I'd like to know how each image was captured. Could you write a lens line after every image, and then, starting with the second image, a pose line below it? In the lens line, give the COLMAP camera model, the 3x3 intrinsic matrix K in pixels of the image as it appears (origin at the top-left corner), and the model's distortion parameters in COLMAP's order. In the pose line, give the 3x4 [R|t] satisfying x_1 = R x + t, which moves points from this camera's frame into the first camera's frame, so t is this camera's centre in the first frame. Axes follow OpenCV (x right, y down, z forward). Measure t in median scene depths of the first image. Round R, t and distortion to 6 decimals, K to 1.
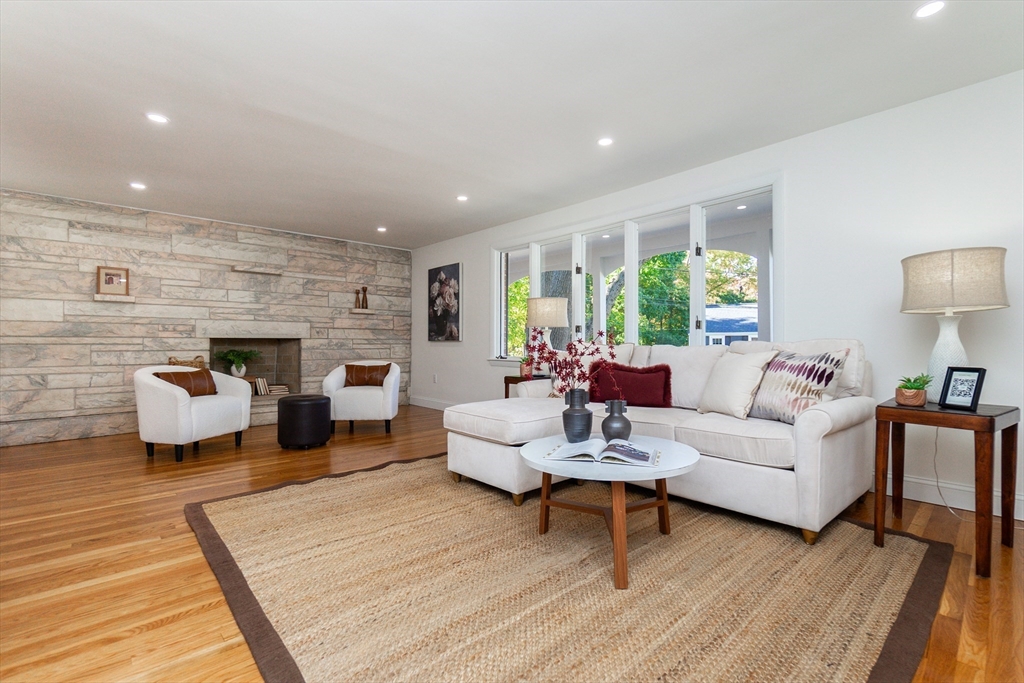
lens RADIAL K [[448.7, 0, 523.4], [0, 448.7, 346.3], [0, 0, 1]] dist [-0.009183, 0.000984]
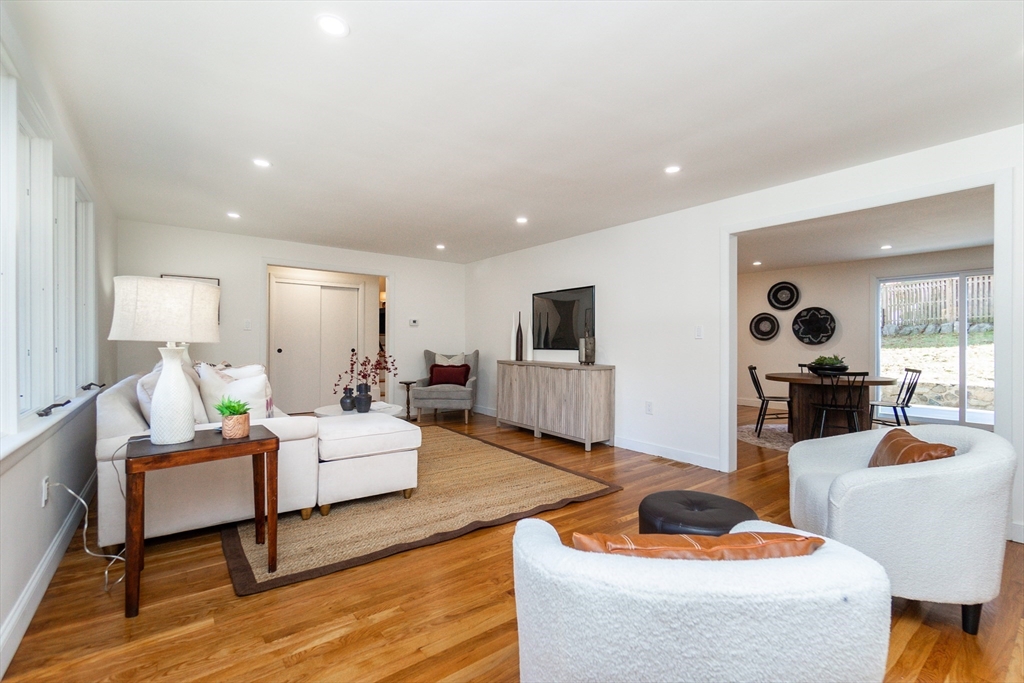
lens RADIAL K [[448.7, 0, 518.0], [0, 448.7, 342.6], [0, 0, 1]] dist [-0.009183, 0.000984]
pose [[-0.995034, -0.003736, 0.099463, -0.304365], [-0.003523, 0.999991, 0.002320, -0.037135], [-0.099471, 0.001958, -0.995039, 1.220688]]
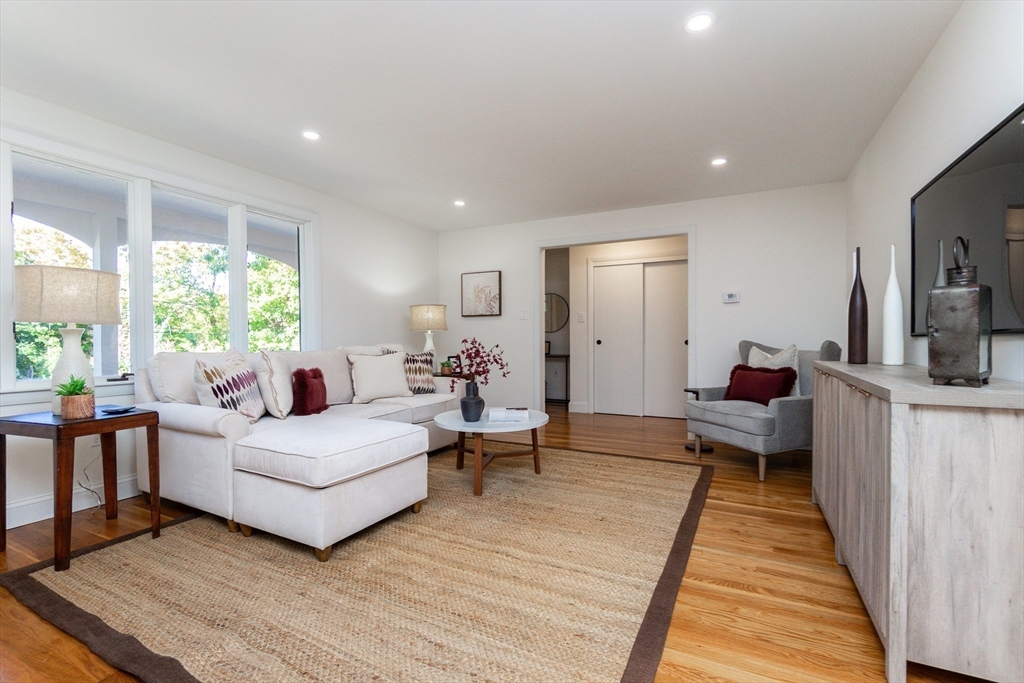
lens RADIAL K [[448.7, 0, 512.4], [0, 448.7, 342.6], [0, 0, 1]] dist [-0.009183, 0.000984]
pose [[-0.331257, -0.003192, 0.943535, -0.524593], [0.007026, 0.999958, 0.005849, -0.015535], [-0.943514, 0.008567, -0.331220, 0.584844]]
